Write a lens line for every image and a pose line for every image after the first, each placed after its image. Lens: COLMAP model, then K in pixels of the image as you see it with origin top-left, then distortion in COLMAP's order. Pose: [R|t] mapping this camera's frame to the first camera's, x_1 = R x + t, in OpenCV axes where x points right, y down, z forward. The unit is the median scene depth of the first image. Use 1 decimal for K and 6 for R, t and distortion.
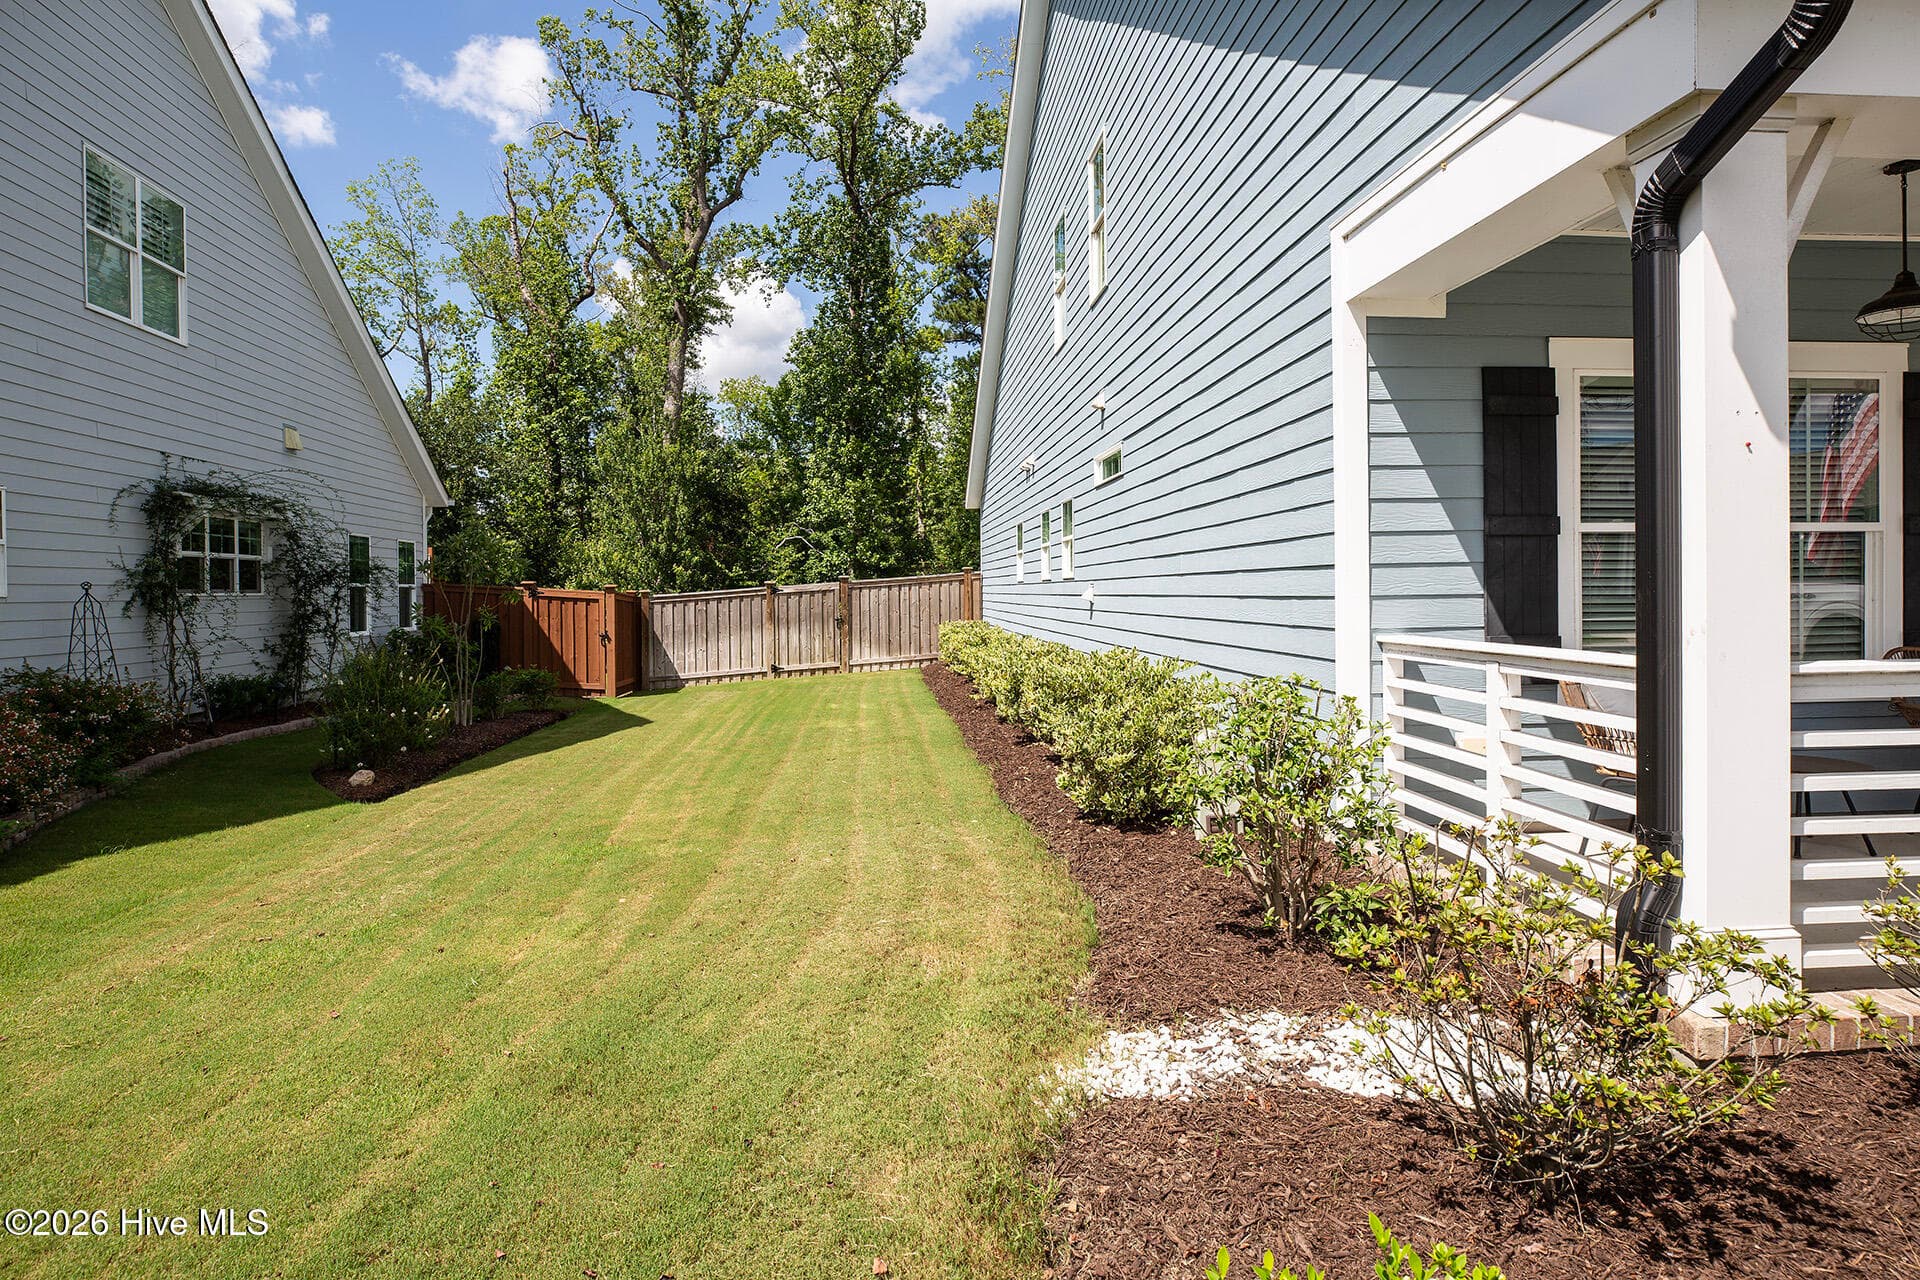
lens RADIAL K [[1074.4, 0, 958.3], [0, 1074.4, 594.4], [0, 0, 1]] dist [-0.018254, 0.004930]
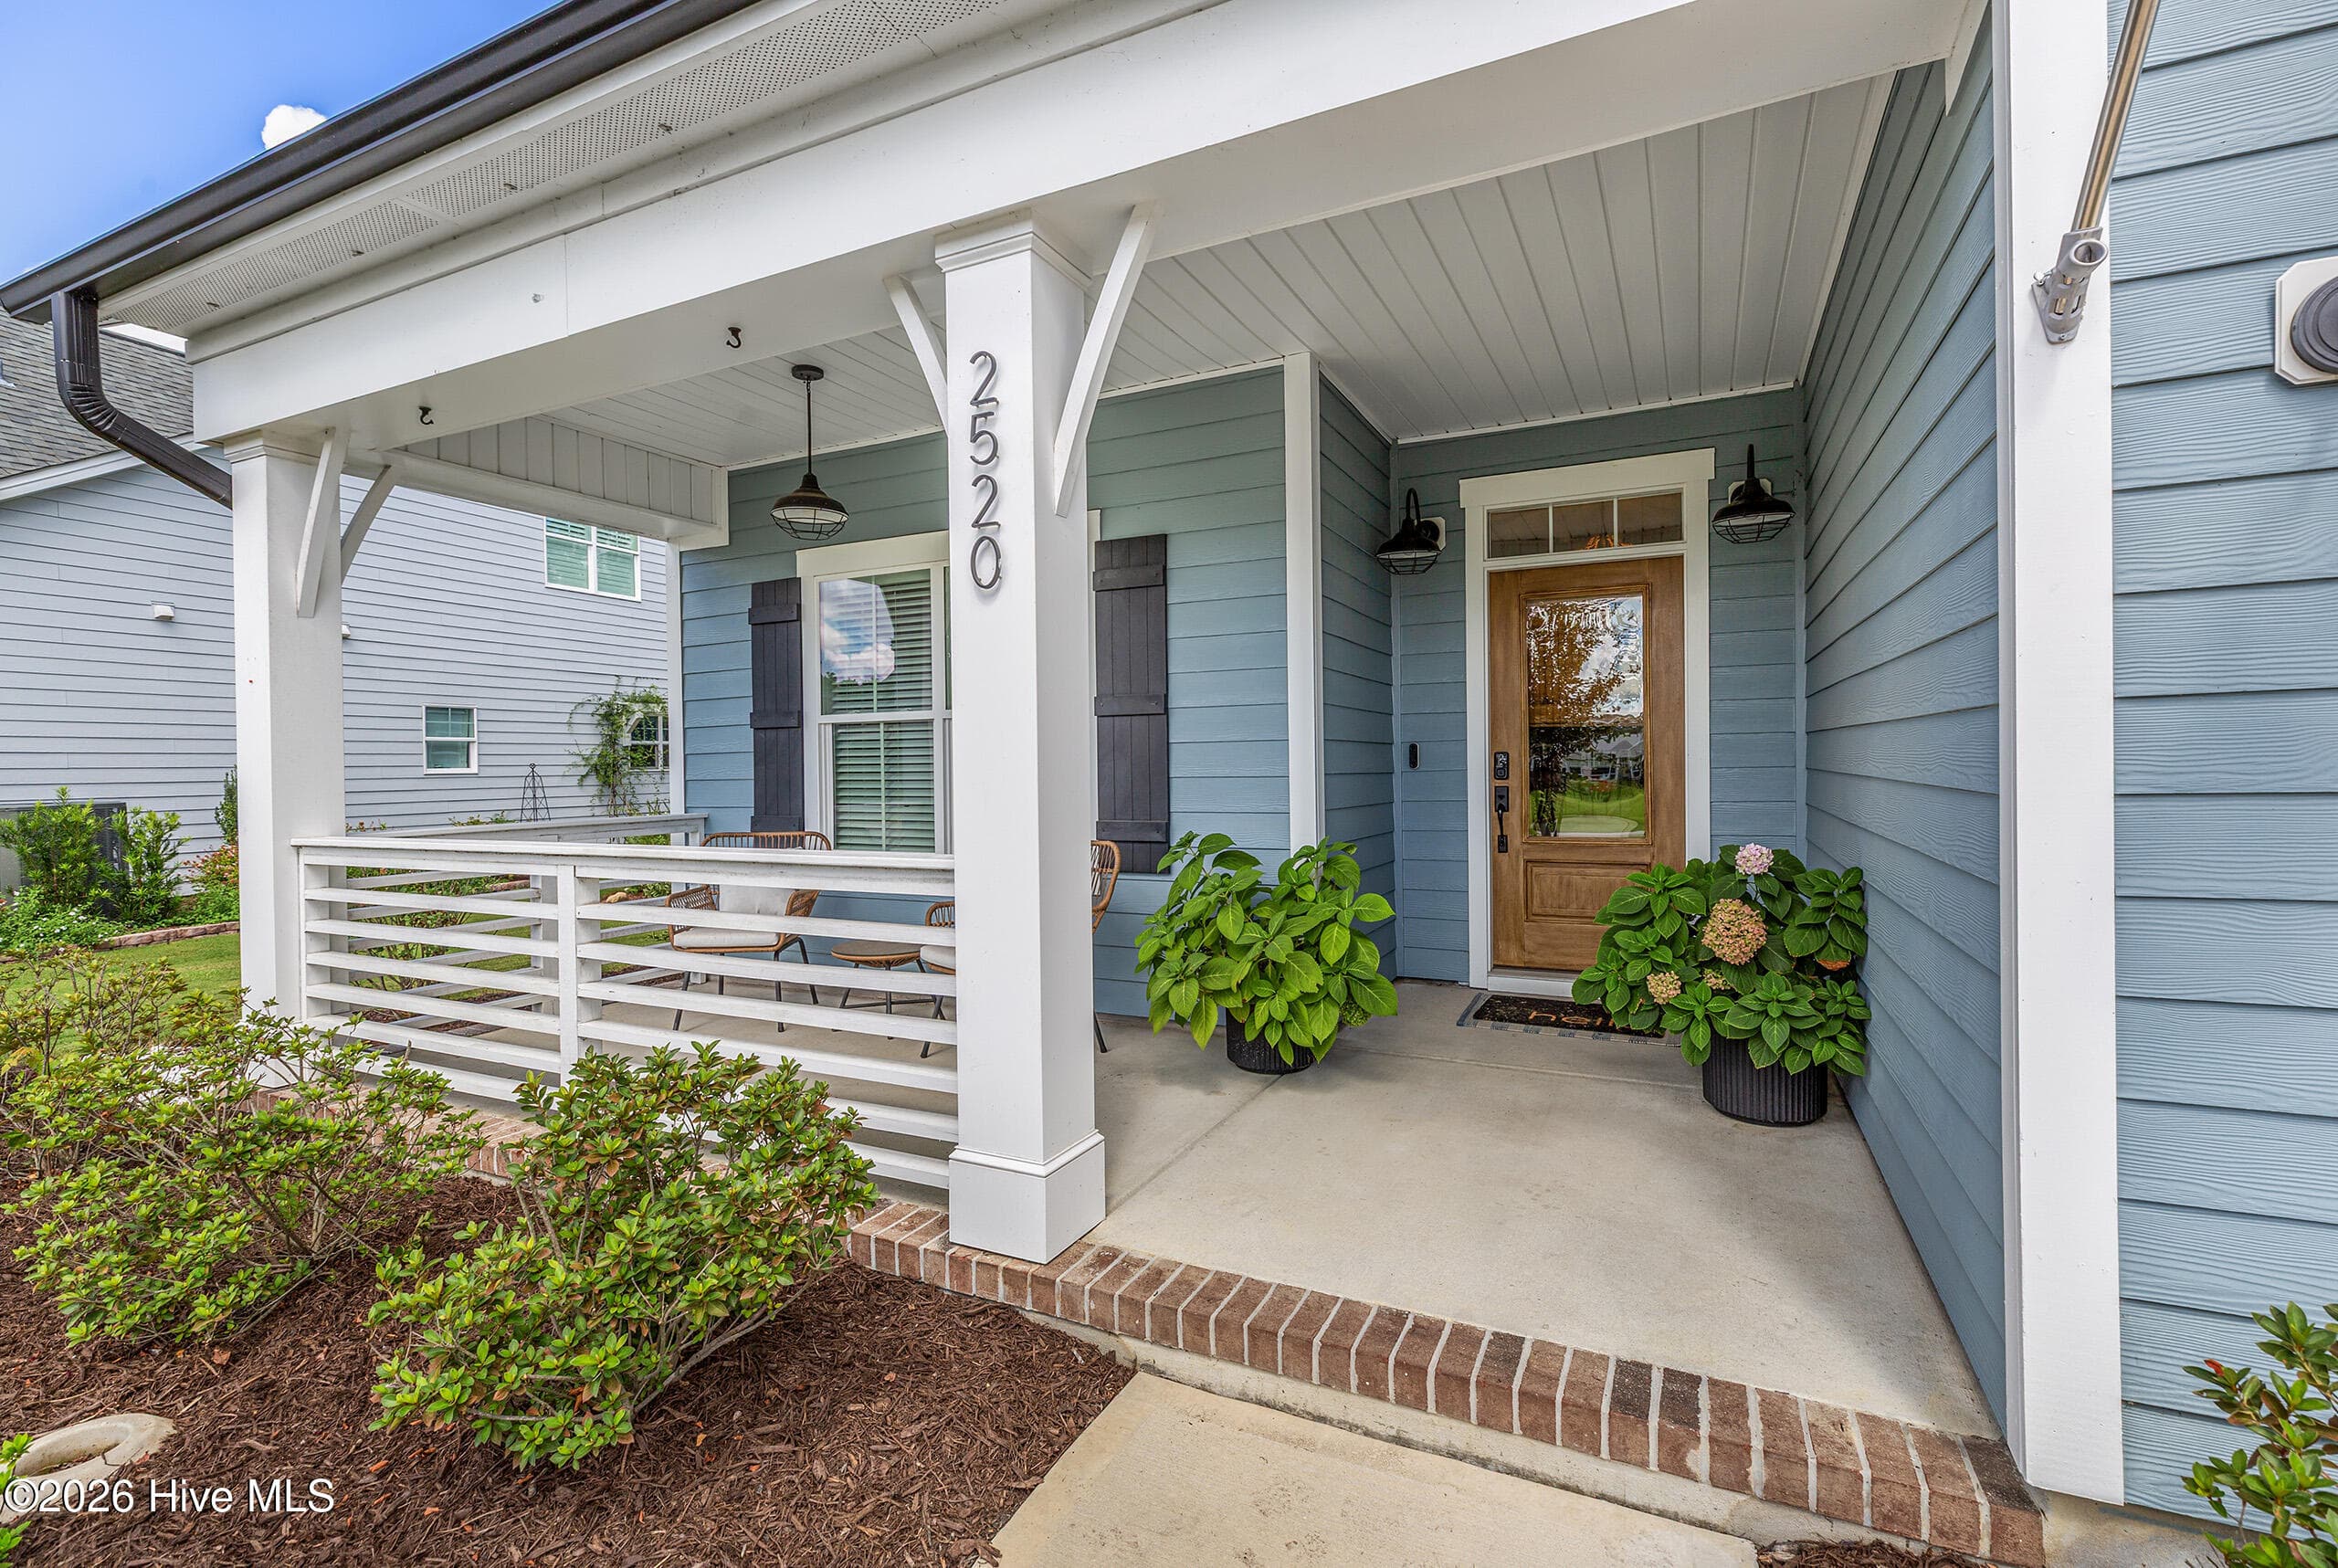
lens RADIAL K [[1048.9, 0, 1190.9], [0, 1048.9, 803.3], [0, 0, 1]] dist [-0.000843, 0.001680]
pose [[0.871840, 0.018250, -0.489450, 0.143791], [-0.001555, 0.999404, 0.034494, -0.001415], [0.489788, -0.029312, 0.871349, 0.023327]]
